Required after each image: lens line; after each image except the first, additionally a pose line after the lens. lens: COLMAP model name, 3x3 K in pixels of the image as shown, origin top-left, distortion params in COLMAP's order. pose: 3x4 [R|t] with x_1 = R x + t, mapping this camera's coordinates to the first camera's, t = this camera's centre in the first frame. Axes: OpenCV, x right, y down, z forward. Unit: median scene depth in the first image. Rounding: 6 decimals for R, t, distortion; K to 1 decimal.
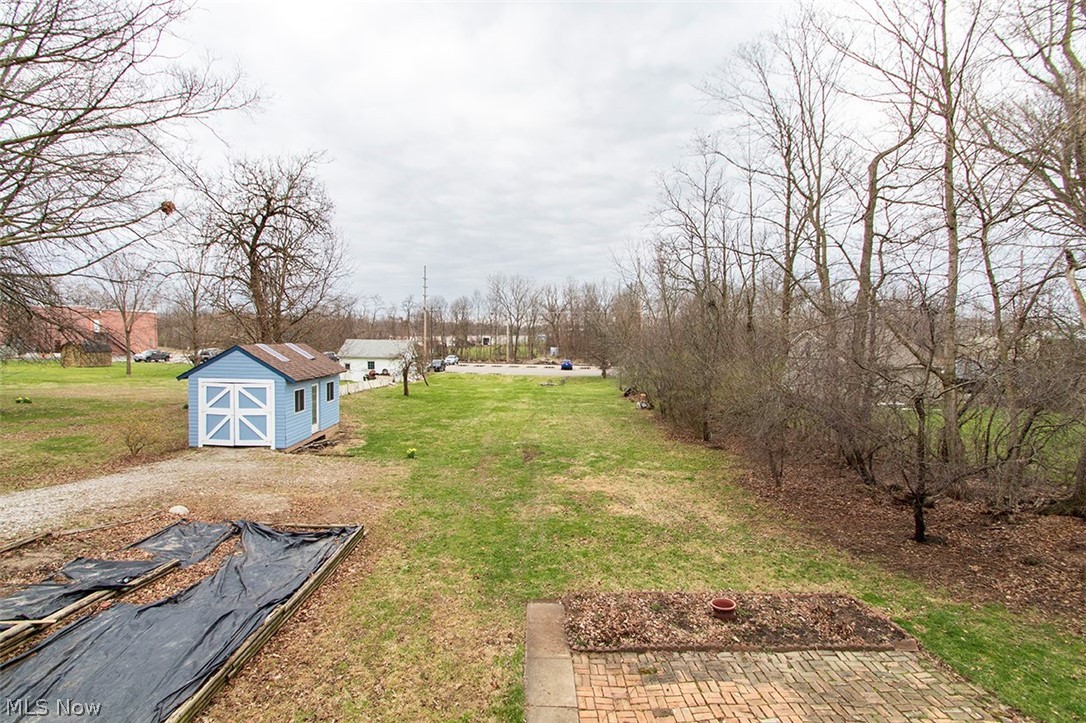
lens RADIAL K [[513.8, 0, 526.7], [0, 513.8, 350.9], [0, 0, 1]] dist [0.008137, -0.002053]
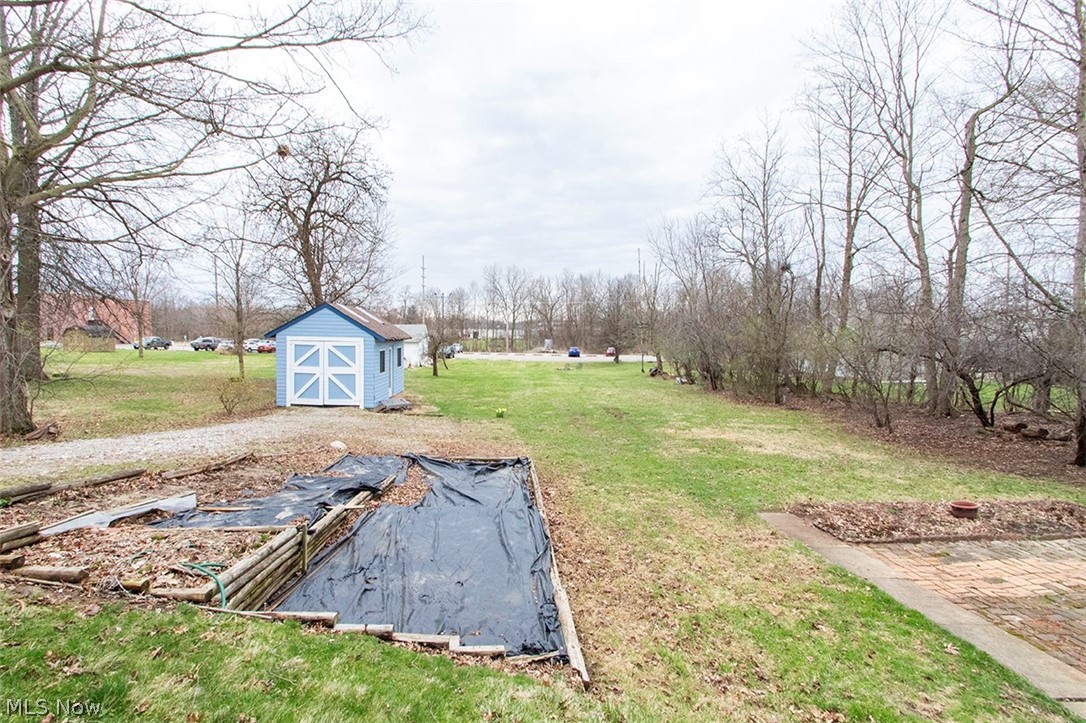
lens RADIAL K [[513.8, 0, 516.0], [0, 513.8, 354.8], [0, 0, 1]] dist [0.008137, -0.002053]
pose [[0.999335, -0.001490, 0.036432, -0.211942], [0.001236, 0.999975, 0.006984, 0.073614], [-0.036441, -0.006935, 0.999312, 0.006317]]
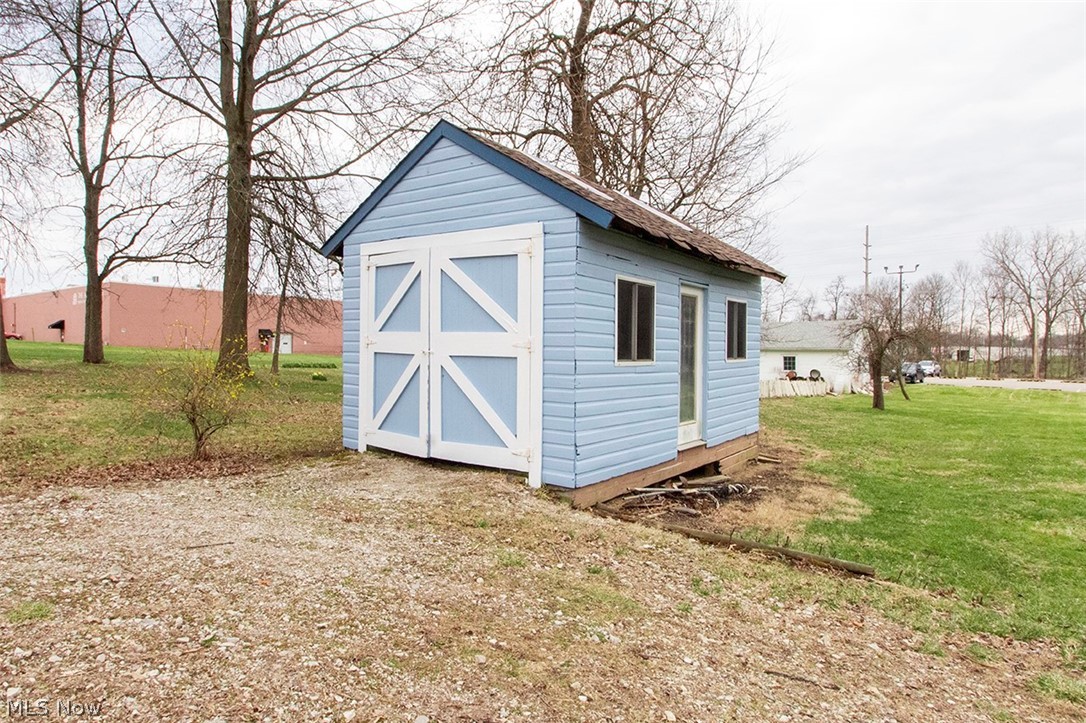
lens RADIAL K [[600.8, 0, 543.3], [0, 600.8, 362.6], [0, 0, 1]] dist [-0.005266, -0.002163]
pose [[0.798980, 0.003282, -0.601349, -0.274464], [-0.024913, 0.999307, -0.027646, 0.123174], [0.600841, 0.037070, 0.798508, 0.682002]]
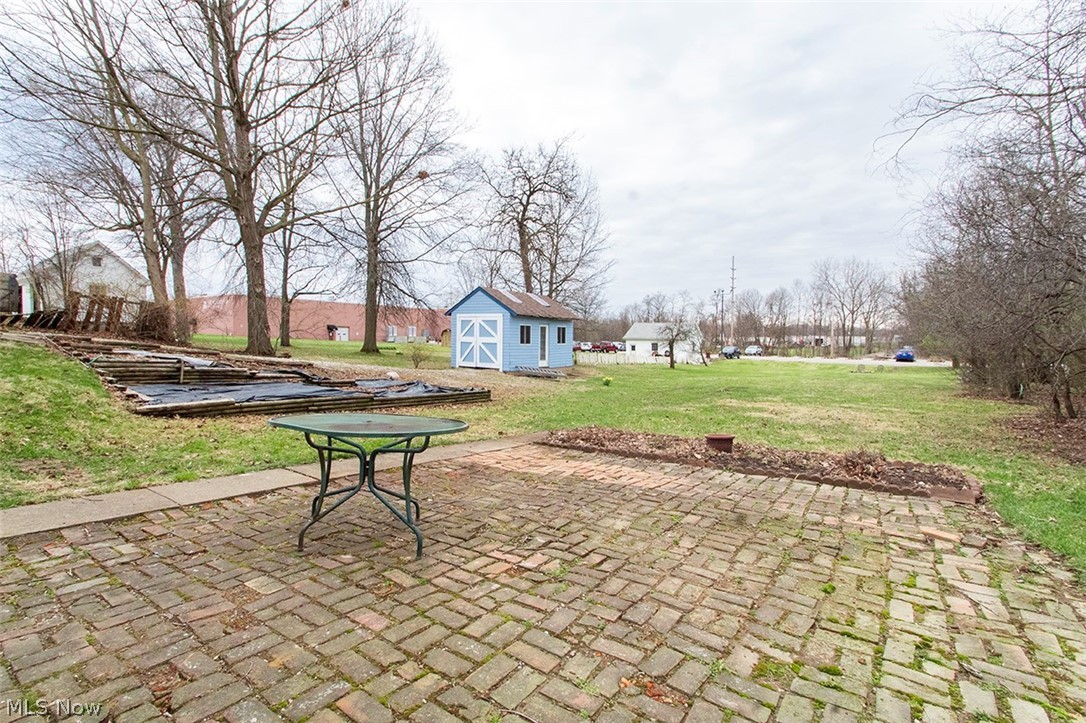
lens RADIAL K [[513.8, 0, 533.2], [0, 513.8, 358.9], [0, 0, 1]] dist [0.008137, -0.002053]
pose [[0.807334, 0.014805, -0.589909, 0.251307], [-0.023869, 0.999686, -0.007576, 0.153100], [0.589612, 0.020197, 0.807434, 0.065650]]
